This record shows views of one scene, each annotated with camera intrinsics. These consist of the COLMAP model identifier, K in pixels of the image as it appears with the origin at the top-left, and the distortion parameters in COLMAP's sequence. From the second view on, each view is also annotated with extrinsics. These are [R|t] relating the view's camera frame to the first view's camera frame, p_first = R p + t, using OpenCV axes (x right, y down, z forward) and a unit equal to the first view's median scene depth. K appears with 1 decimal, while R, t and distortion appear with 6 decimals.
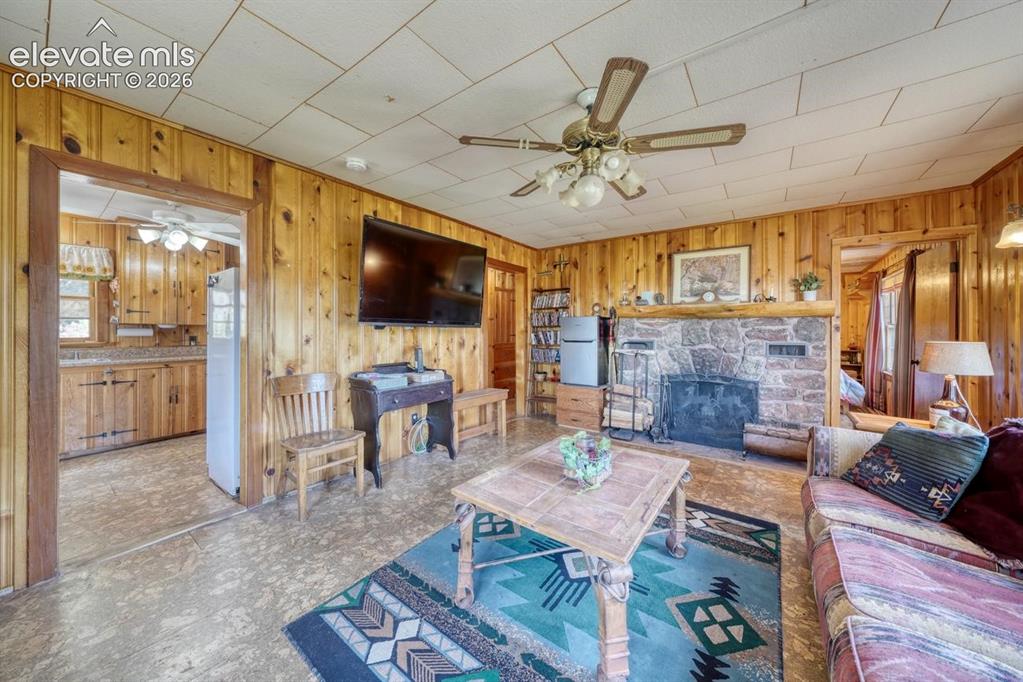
lens RADIAL K [[354.8, 0, 499.2], [0, 354.8, 330.8], [0, 0, 1]] dist [-0.001462, -0.000065]
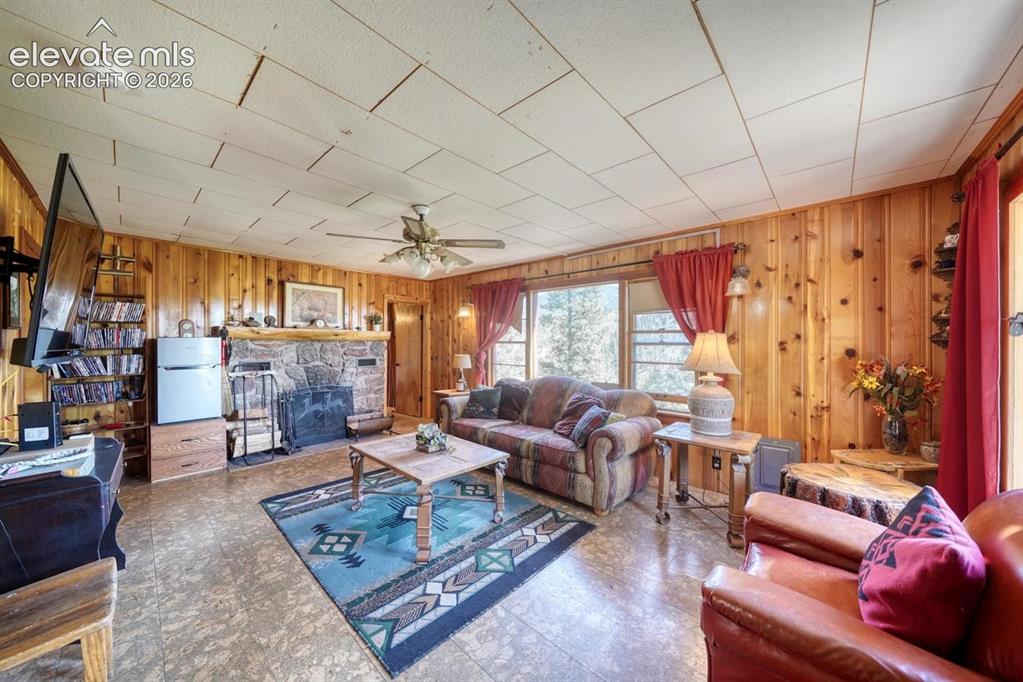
lens RADIAL K [[358.3, 0, 503.7], [0, 358.3, 342.1], [0, 0, 1]] dist [-0.001301, -0.000057]
pose [[0.113231, -0.006950, 0.993544, -0.581255], [0.001735, 0.999975, 0.006797, -0.037745], [-0.993567, 0.000954, 0.113240, 0.214770]]
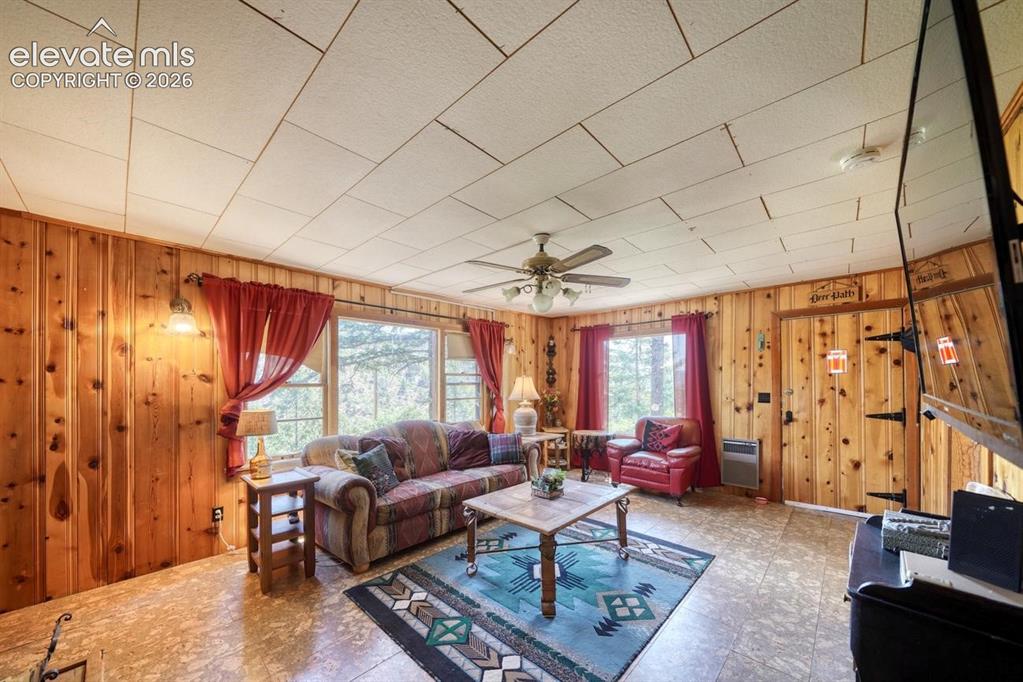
lens RADIAL K [[363.5, 0, 511.8], [0, 363.5, 377.6], [0, 0, 1]] dist [-0.000971, -0.000064]
pose [[-0.995549, 0.001059, 0.094235, 0.109220], [0.000764, 0.999995, -0.003166, -0.042978], [-0.094238, -0.003080, -0.995545, 1.137751]]
